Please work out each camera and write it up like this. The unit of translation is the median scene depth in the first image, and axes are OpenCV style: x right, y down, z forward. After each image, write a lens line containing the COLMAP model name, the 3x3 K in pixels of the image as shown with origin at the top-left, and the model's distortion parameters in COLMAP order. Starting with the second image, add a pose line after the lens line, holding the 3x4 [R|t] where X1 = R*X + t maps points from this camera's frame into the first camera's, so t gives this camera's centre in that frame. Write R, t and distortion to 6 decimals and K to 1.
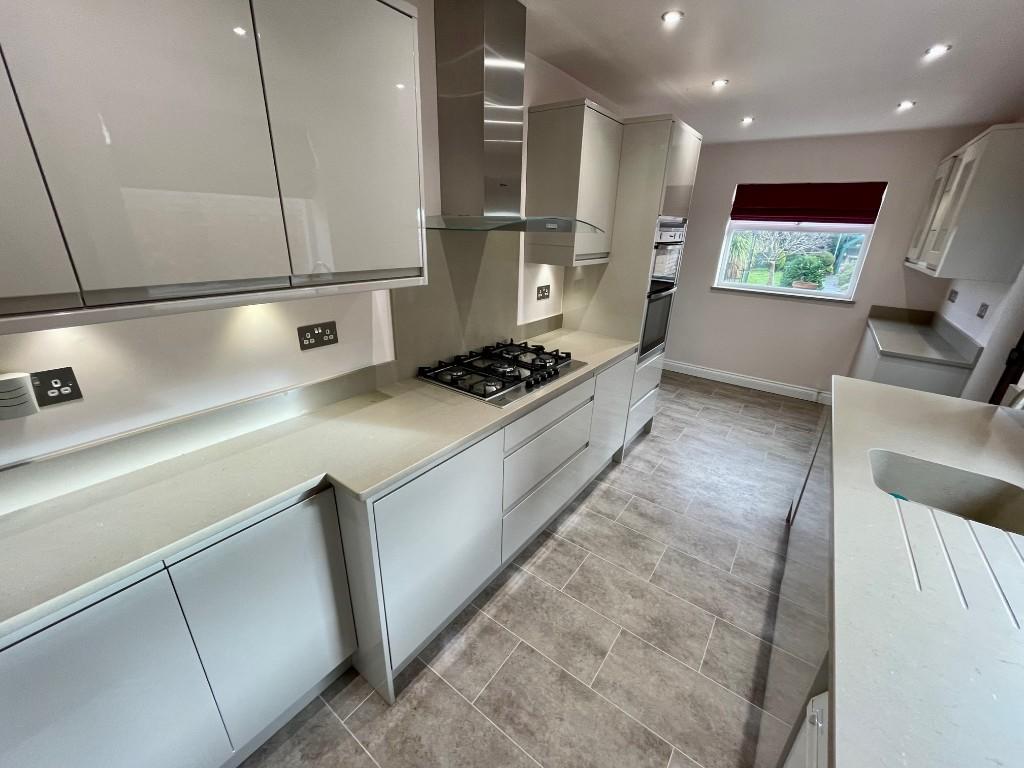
lens RADIAL K [[410.6, 0, 513.6], [0, 410.6, 383.7], [0, 0, 1]] dist [-0.001074, -0.000051]
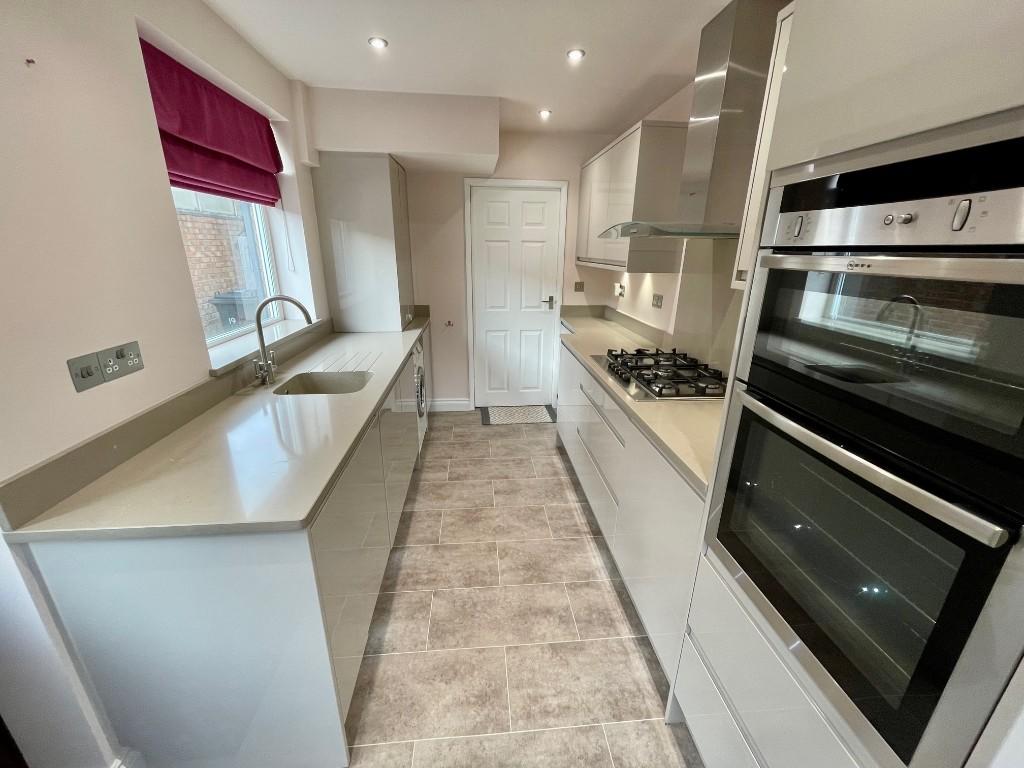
lens RADIAL K [[410.6, 0, 513.7], [0, 410.6, 382.9], [0, 0, 1]] dist [-0.001074, -0.000051]
pose [[-0.746359, 0.167146, -0.644213, 0.950274], [-0.279697, 0.799551, 0.531496, -0.474804], [0.603918, 0.576871, -0.550002, 1.407971]]
